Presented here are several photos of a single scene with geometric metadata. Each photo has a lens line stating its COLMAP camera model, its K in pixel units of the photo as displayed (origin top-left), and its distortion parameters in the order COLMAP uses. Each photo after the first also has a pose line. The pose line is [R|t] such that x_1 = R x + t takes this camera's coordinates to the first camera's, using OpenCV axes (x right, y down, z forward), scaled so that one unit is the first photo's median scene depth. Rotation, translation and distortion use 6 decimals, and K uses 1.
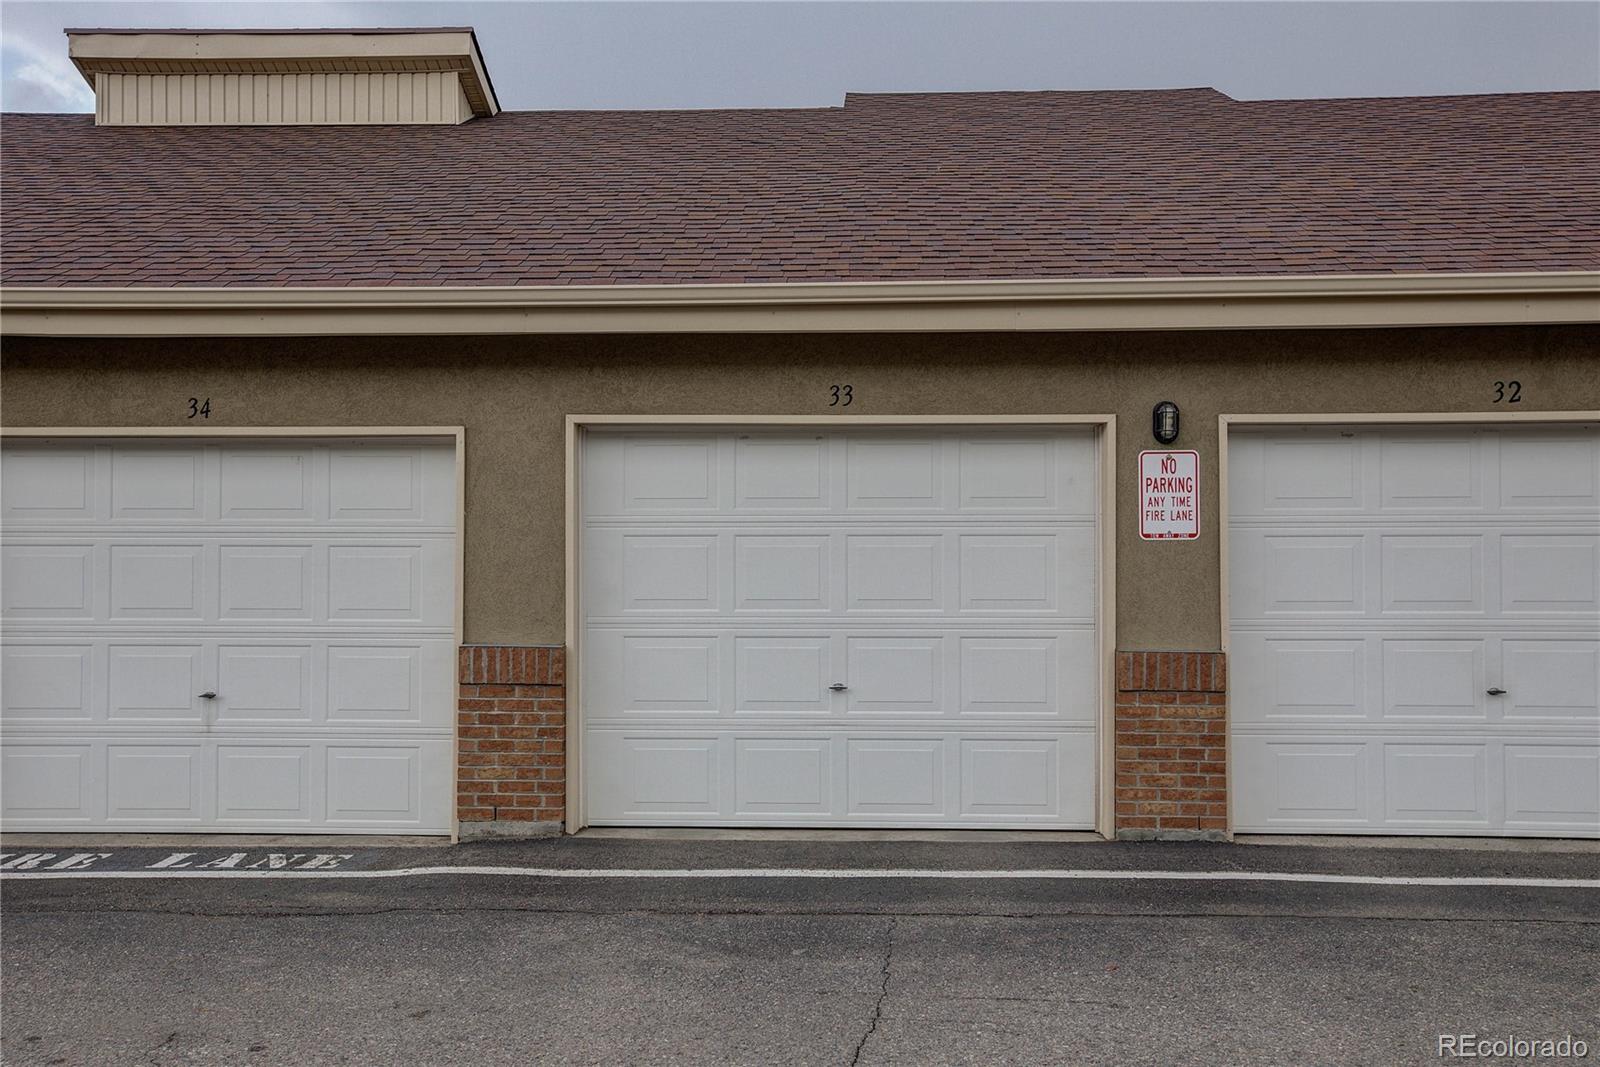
lens RADIAL K [[1542.1, 0, 800.4], [0, 1542.1, 527.9], [0, 0, 1]] dist [0.035745, 0.000000]
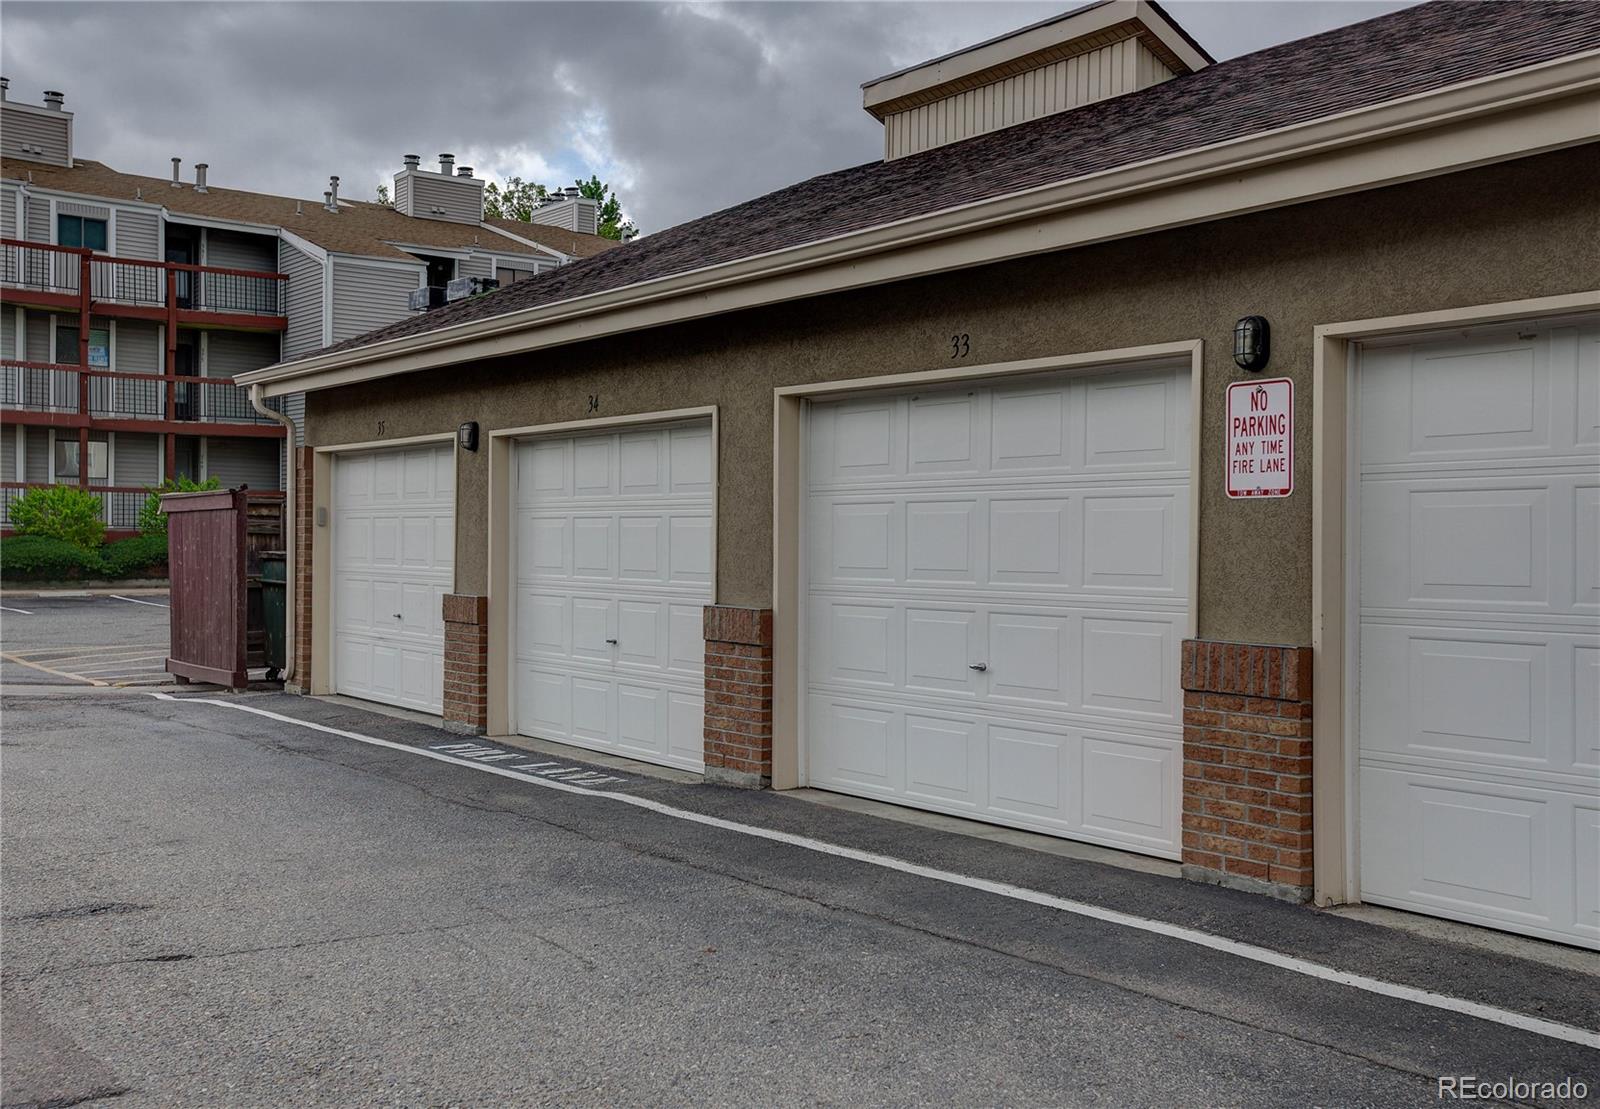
lens RADIAL K [[1593.0, 0, 800.4], [0, 1593.0, 558.9], [0, 0, 1]] dist [0.064742, 0.000000]
pose [[0.653939, 0.012522, -0.756444, 0.687245], [-0.000768, 0.999873, 0.015888, 0.025345], [0.756547, -0.009809, 0.653866, 0.313247]]
